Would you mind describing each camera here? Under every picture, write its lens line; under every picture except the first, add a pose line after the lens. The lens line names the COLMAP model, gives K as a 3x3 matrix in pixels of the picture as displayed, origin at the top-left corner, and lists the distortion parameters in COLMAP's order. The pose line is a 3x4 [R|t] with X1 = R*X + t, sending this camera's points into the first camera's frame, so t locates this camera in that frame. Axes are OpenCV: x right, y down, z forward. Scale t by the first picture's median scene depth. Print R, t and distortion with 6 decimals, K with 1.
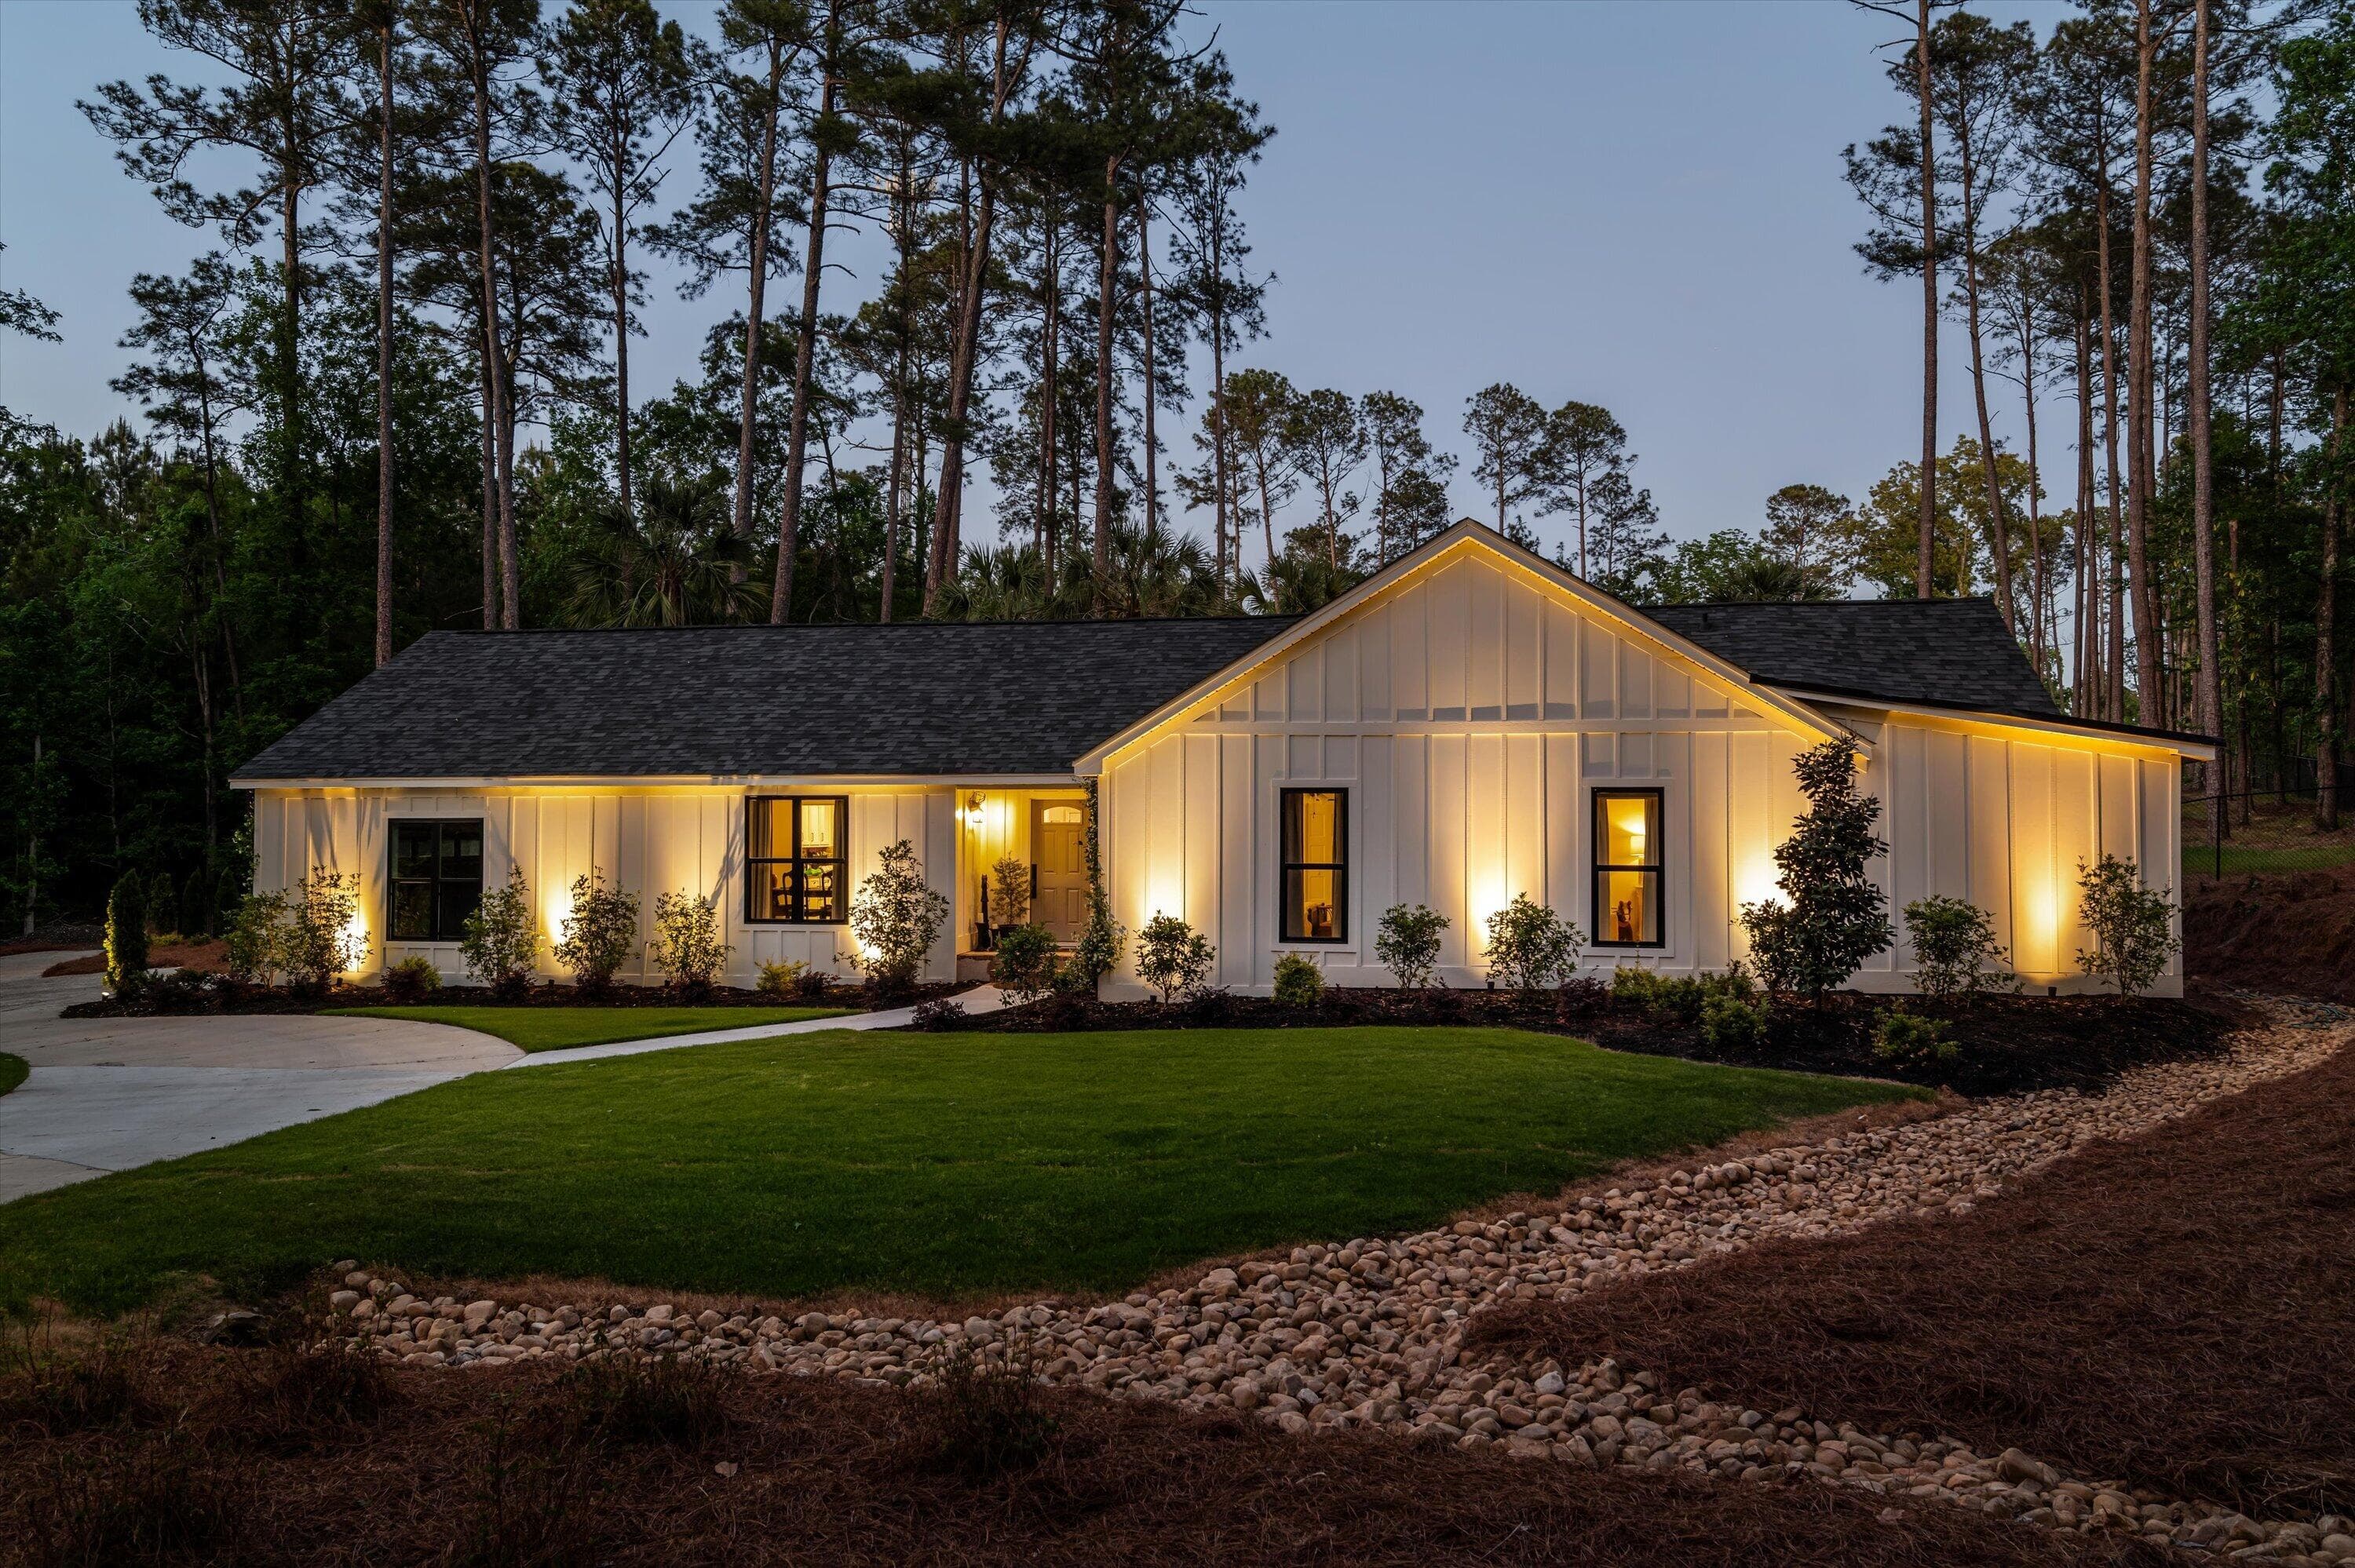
lens RADIAL K [[1576.5, 0, 1177.5], [0, 1576.5, 784.0], [0, 0, 1]] dist [-0.010364, 0.001213]
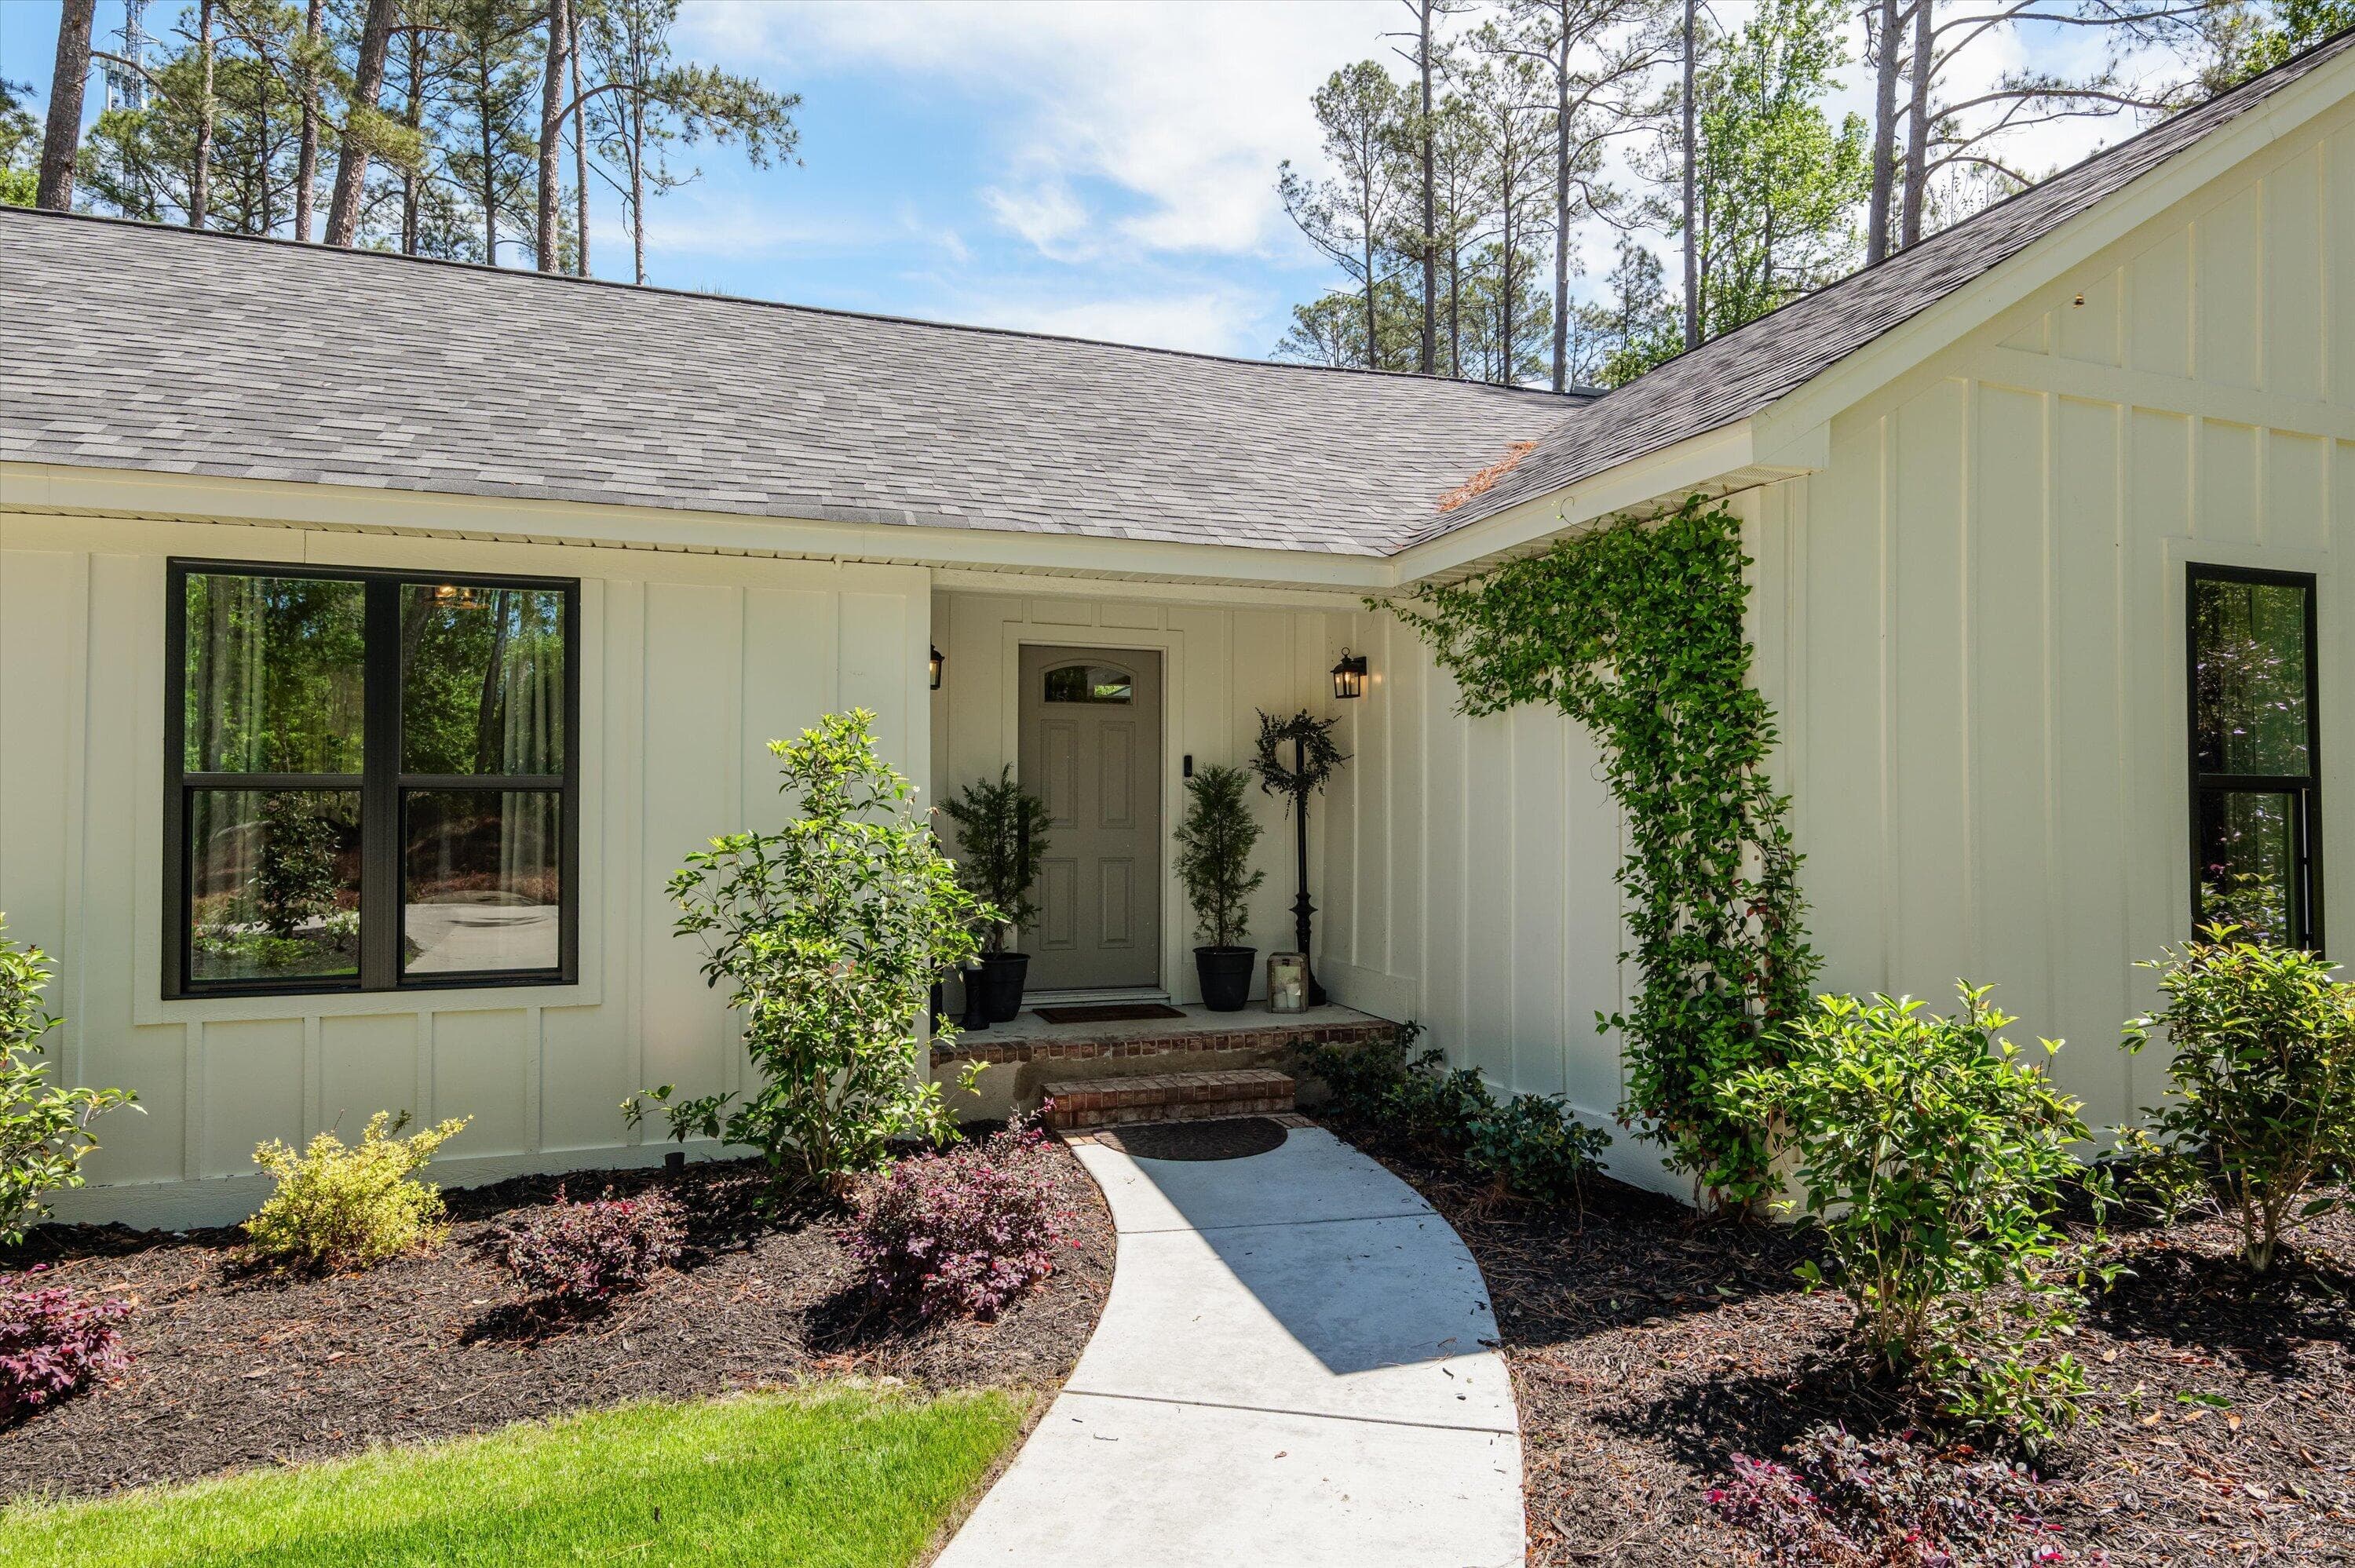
lens RADIAL K [[1343.7, 0, 1164.4], [0, 1343.7, 795.5], [0, 0, 1]] dist [-0.000401, 0.000211]
pose [[0.878071, 0.006639, 0.478485, -0.106981], [-0.014338, 0.999820, 0.012440, 0.021009], [-0.478316, -0.017784, 0.878008, 0.319987]]
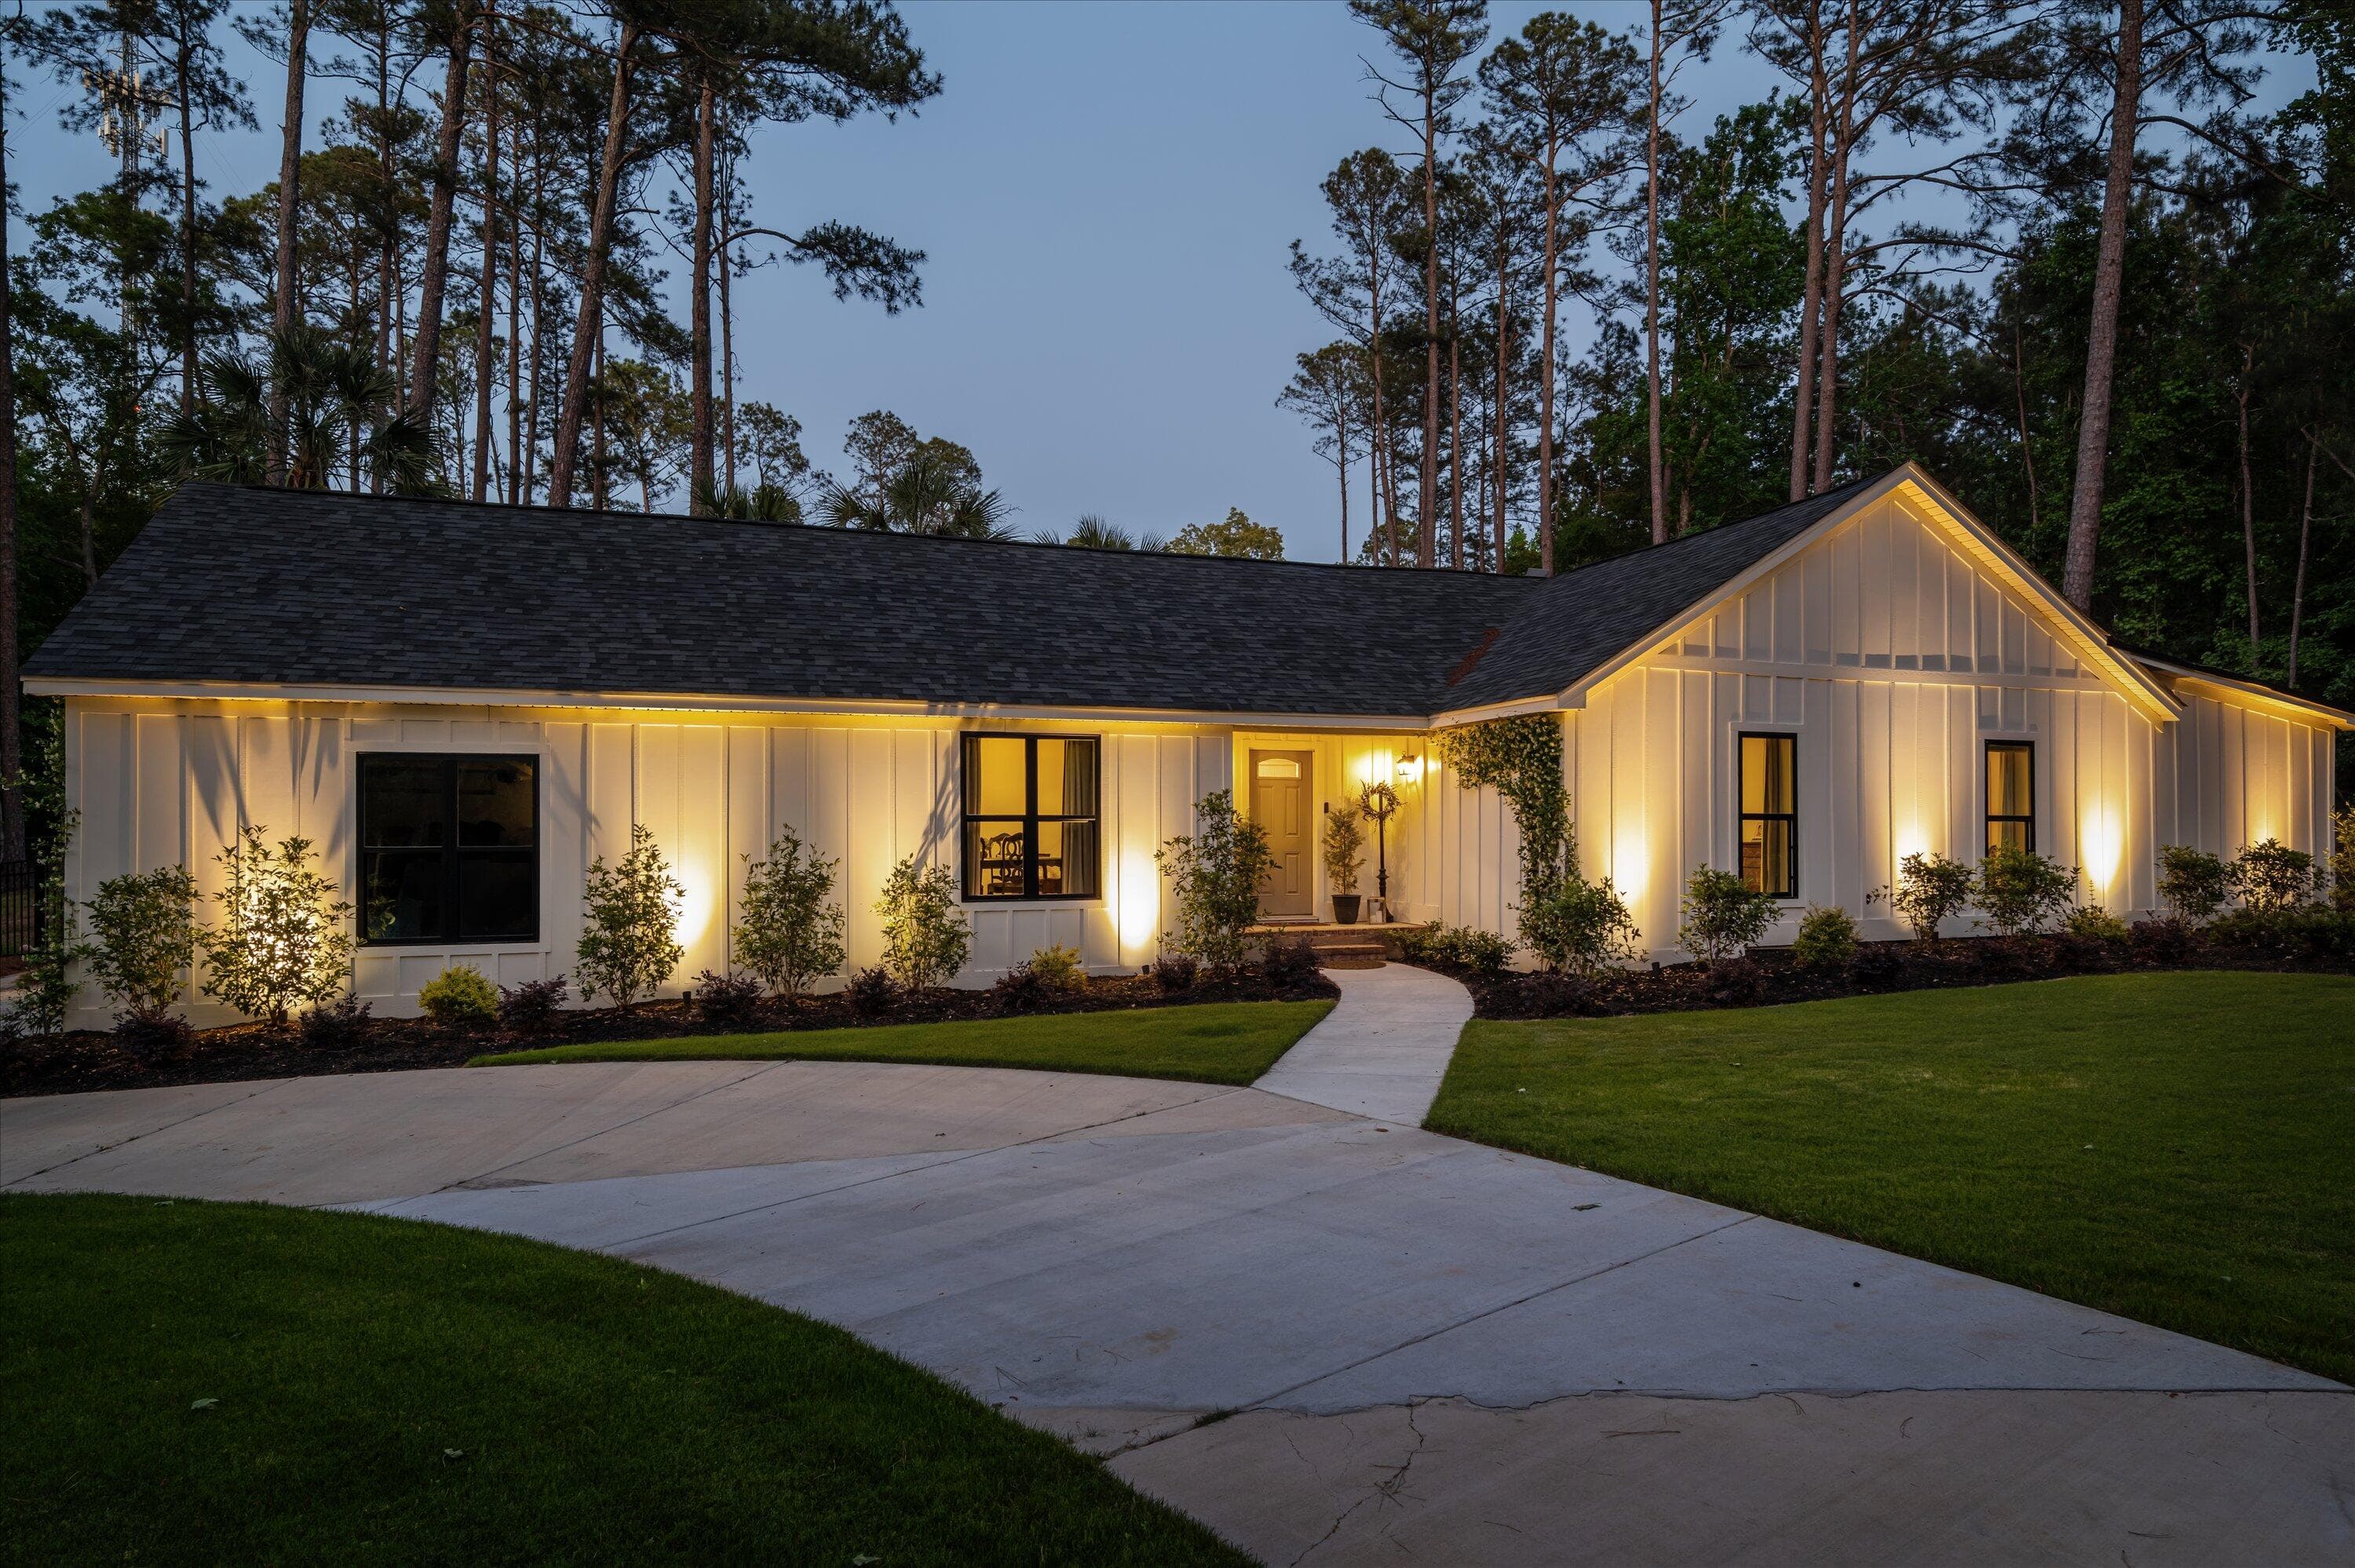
lens RADIAL K [[1401.3, 0, 1173.0], [0, 1401.3, 833.6], [0, 0, 1]] dist [-0.007575, 0.002276]
pose [[0.870206, -0.001208, 0.492686, -0.237229], [-0.012882, 0.999599, 0.025204, 0.017375], [-0.492519, -0.028279, 0.869842, 0.170550]]
